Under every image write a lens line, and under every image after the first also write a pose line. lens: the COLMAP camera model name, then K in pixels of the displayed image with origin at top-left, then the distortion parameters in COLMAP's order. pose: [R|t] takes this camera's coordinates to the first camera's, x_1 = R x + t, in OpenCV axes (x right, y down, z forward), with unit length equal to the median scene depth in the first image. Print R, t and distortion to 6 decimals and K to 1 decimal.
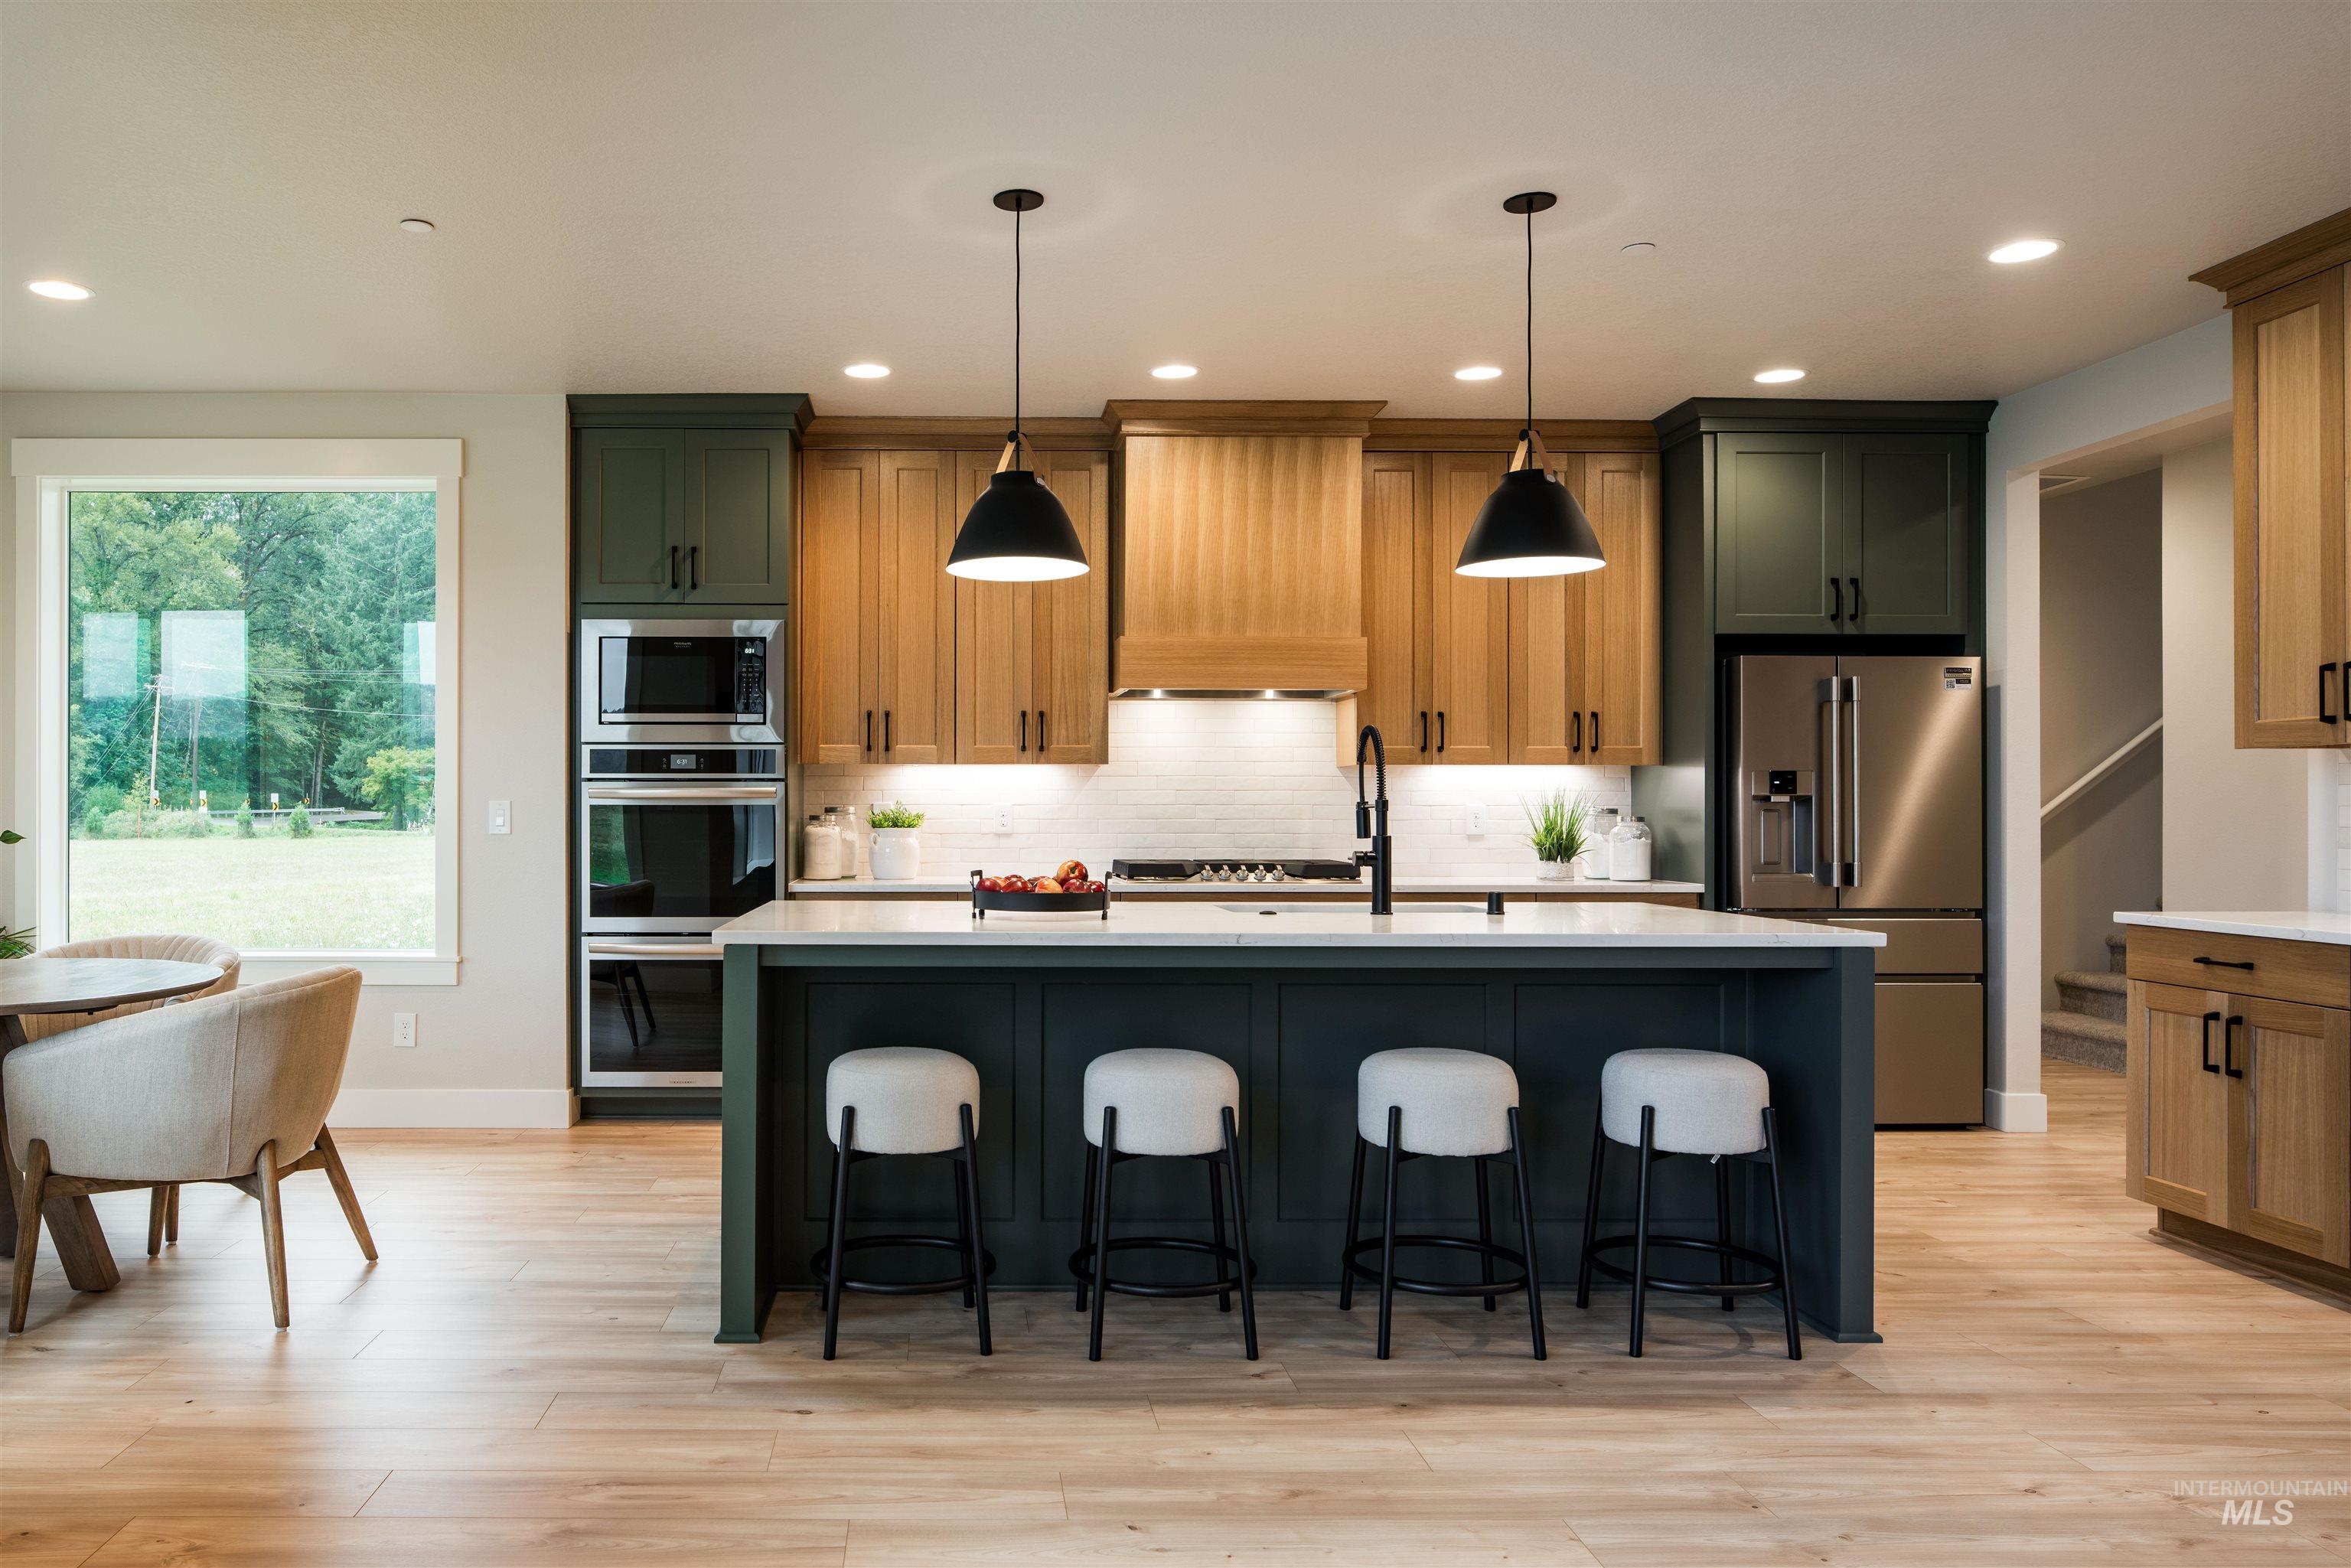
lens RADIAL K [[1577.1, 0, 948.9], [0, 1577.1, 809.1], [0, 0, 1]] dist [-0.010674, 0.002170]
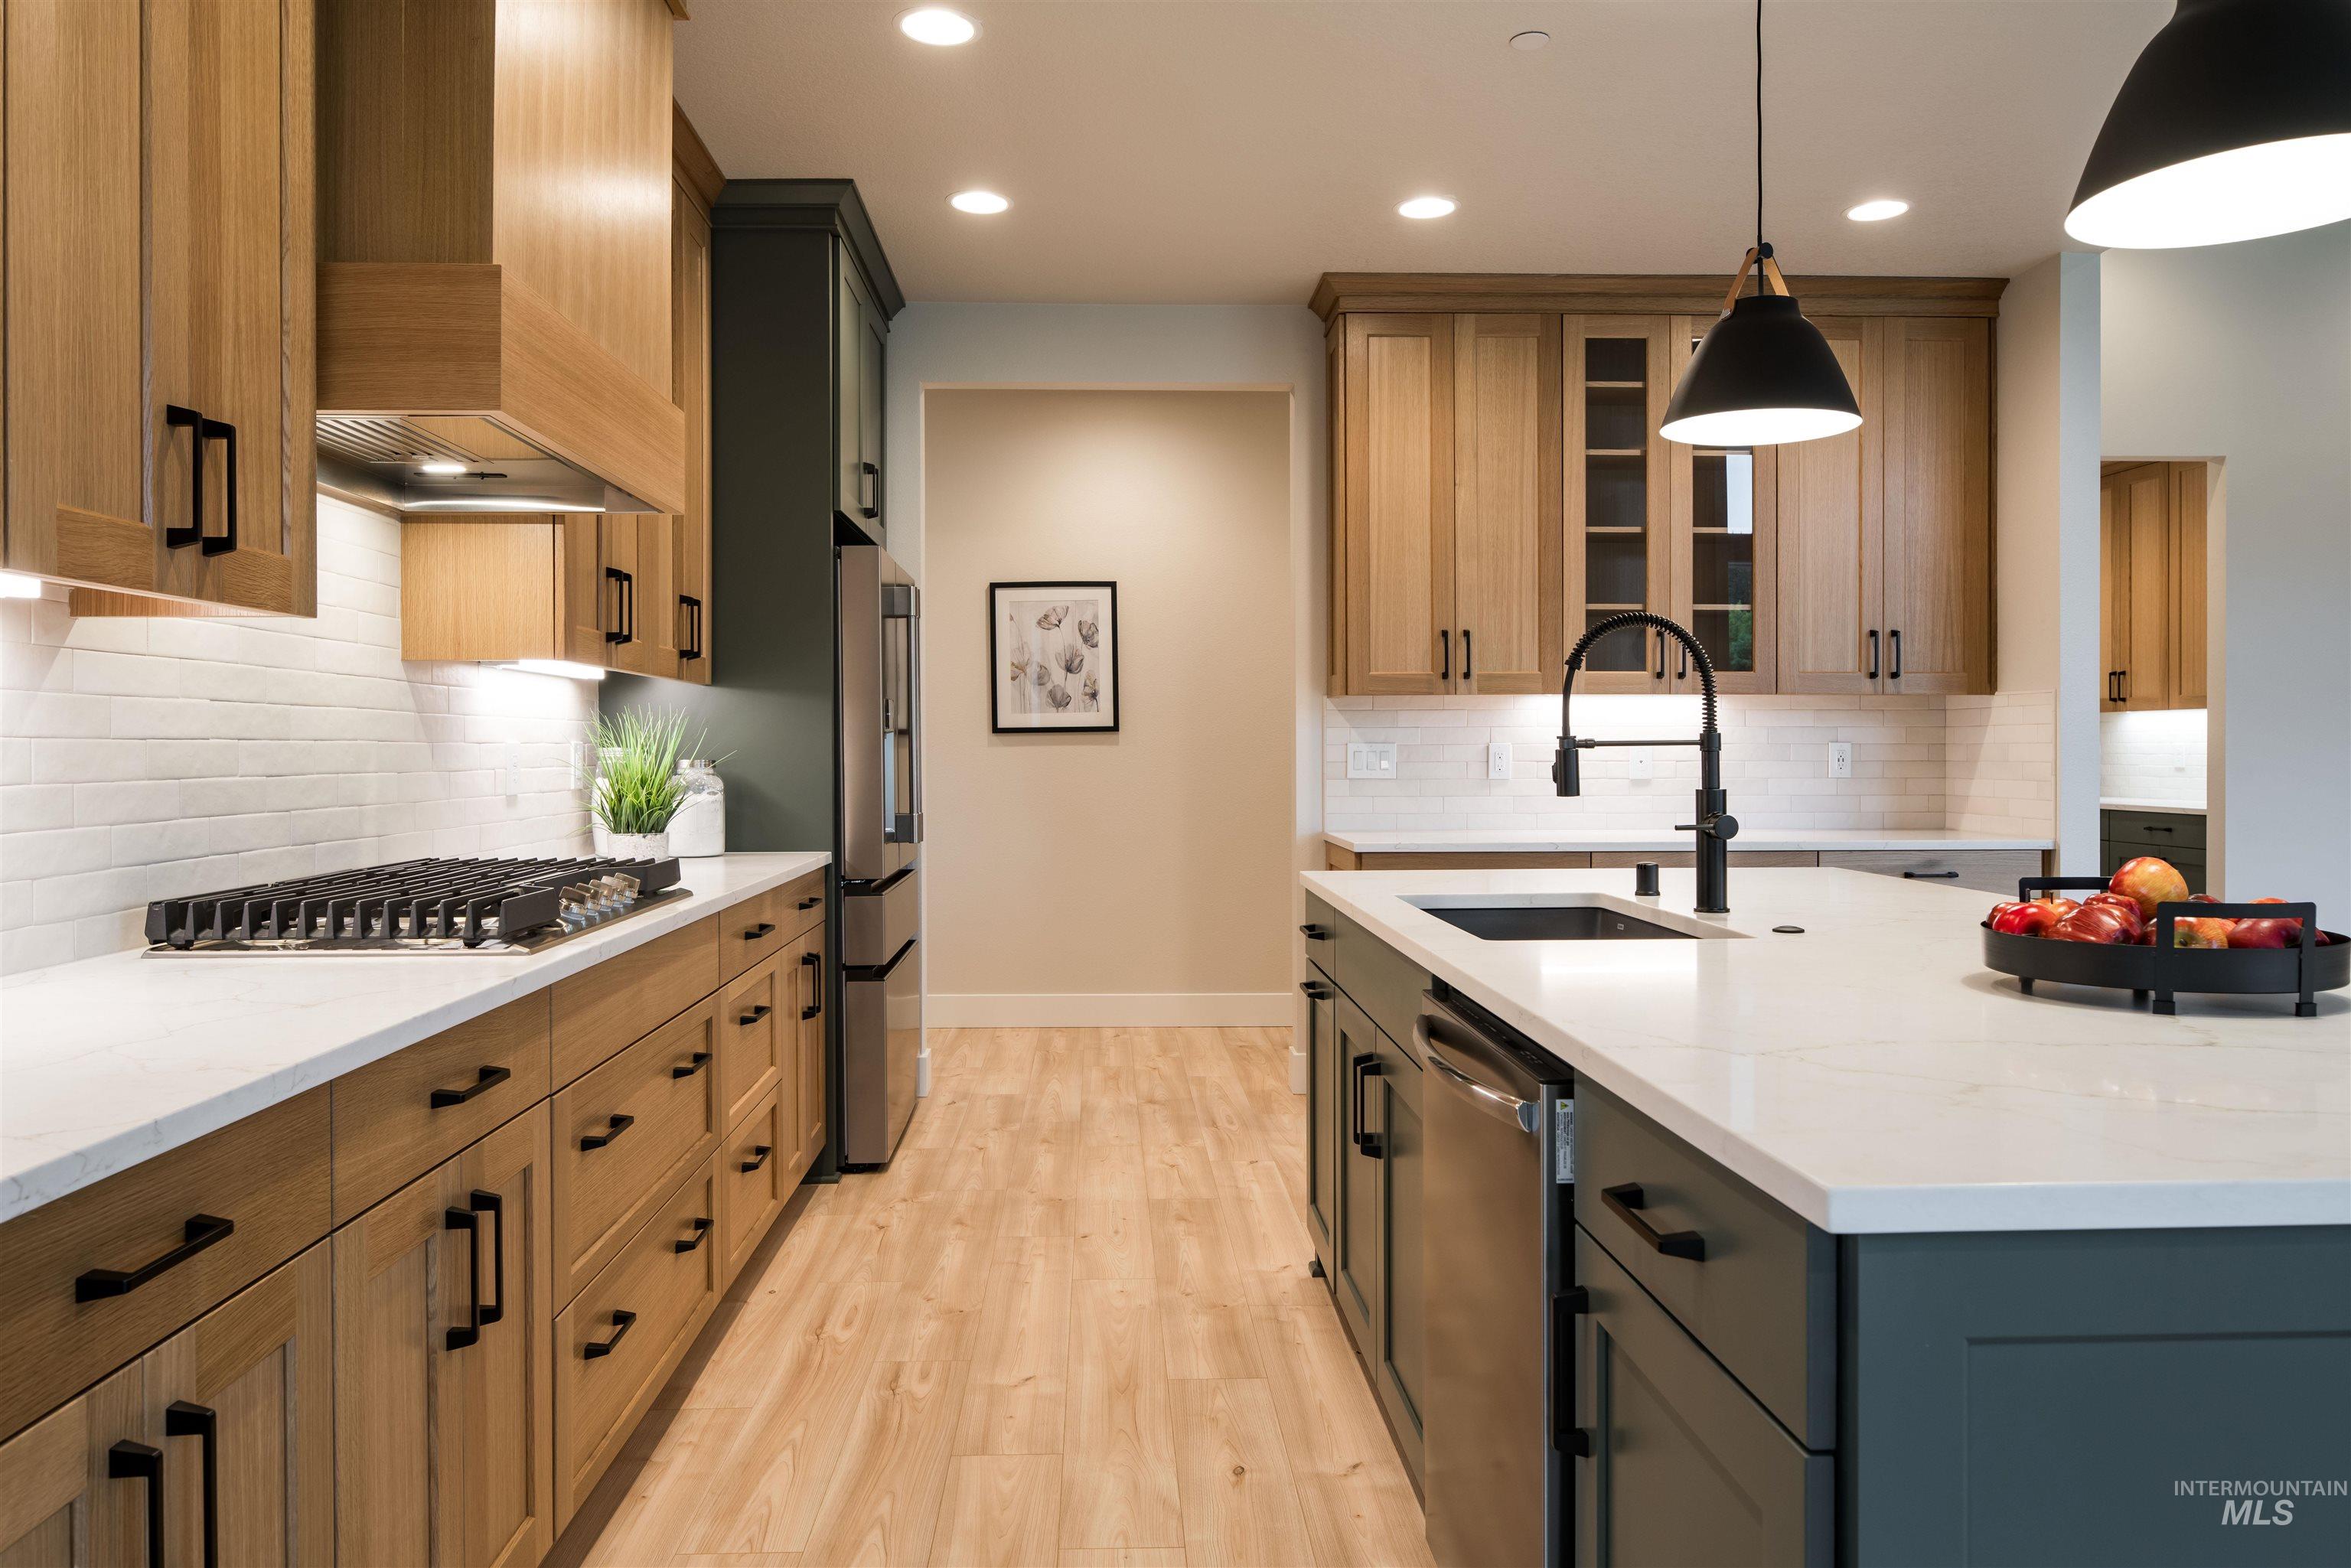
lens RADIAL K [[1577.1, 0, 1153.5], [0, 1577.1, 762.5], [0, 0, 1]] dist [-0.010674, 0.002170]
pose [[-0.025212, -0.010319, 0.999629, -0.360225], [0.001983, 0.999944, 0.010372, -0.001267], [-0.999680, 0.002244, -0.025190, 1.238521]]
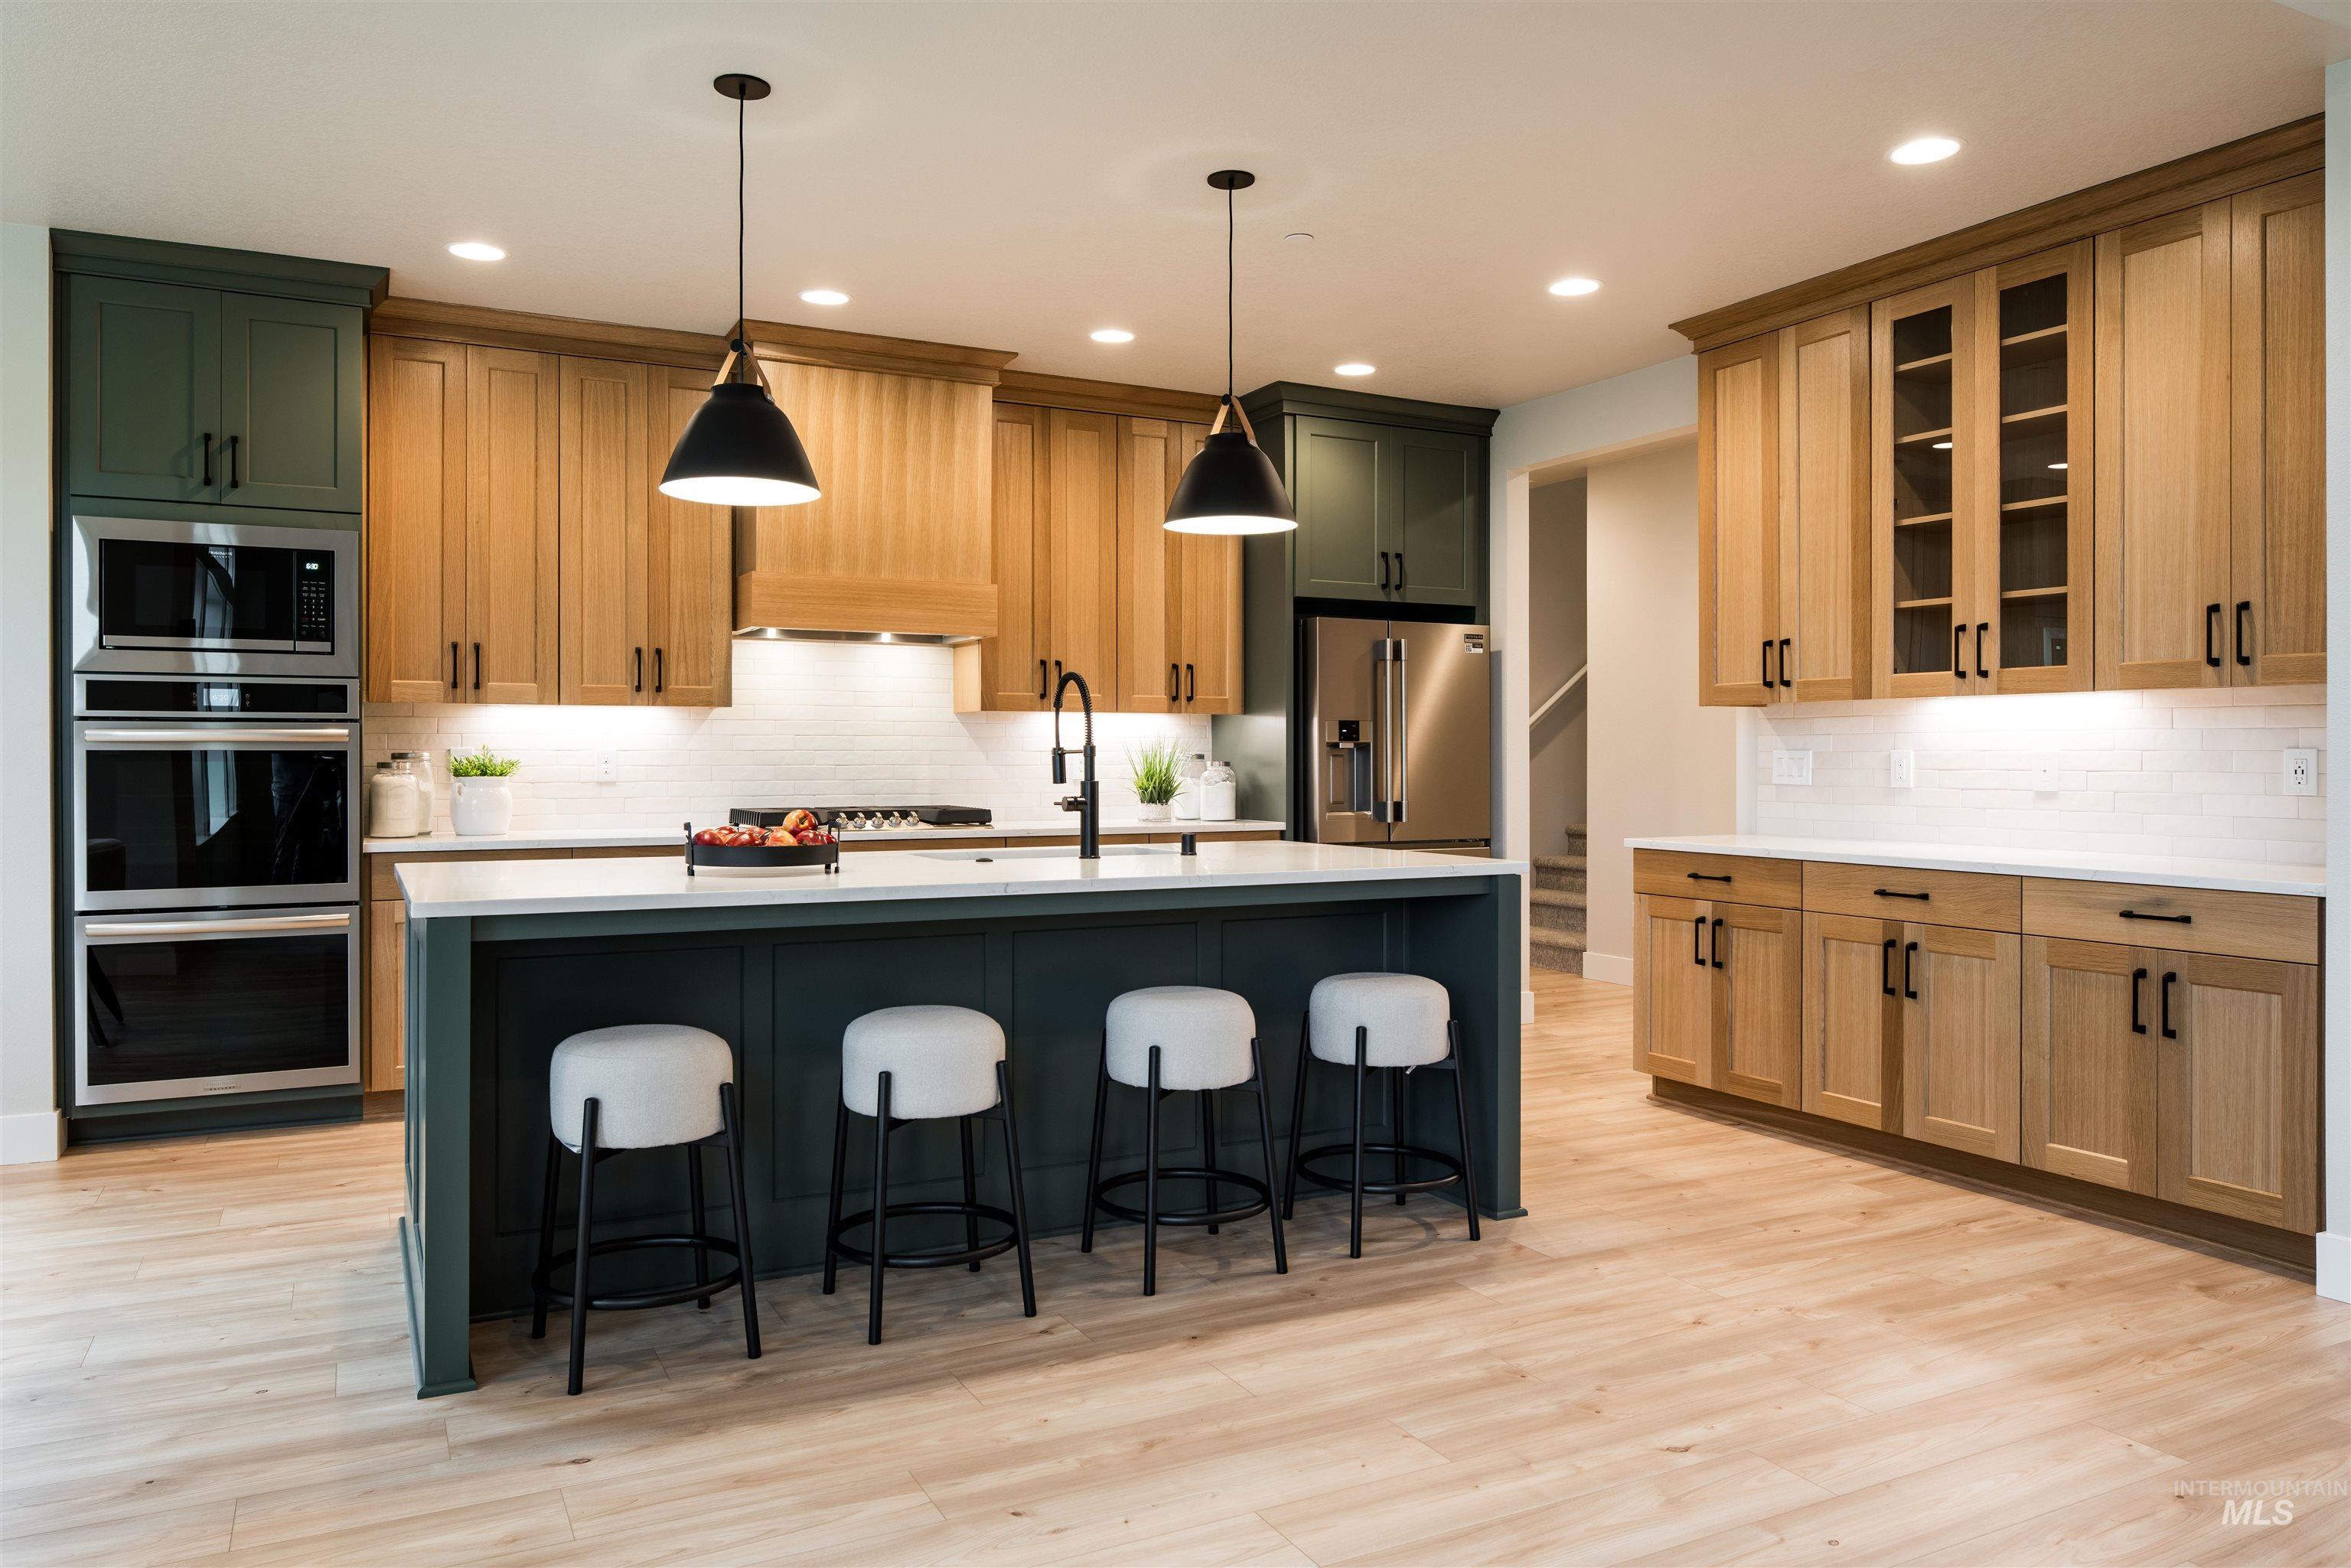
lens RADIAL K [[1577.1, 0, 1150.3], [0, 1577.1, 761.2], [0, 0, 1]] dist [-0.010674, 0.002170]
pose [[0.893526, -0.002516, 0.449005, -0.146213], [0.000824, 0.999992, 0.003963, 0.000236], [-0.449011, -0.003171, 0.893520, 0.074687]]
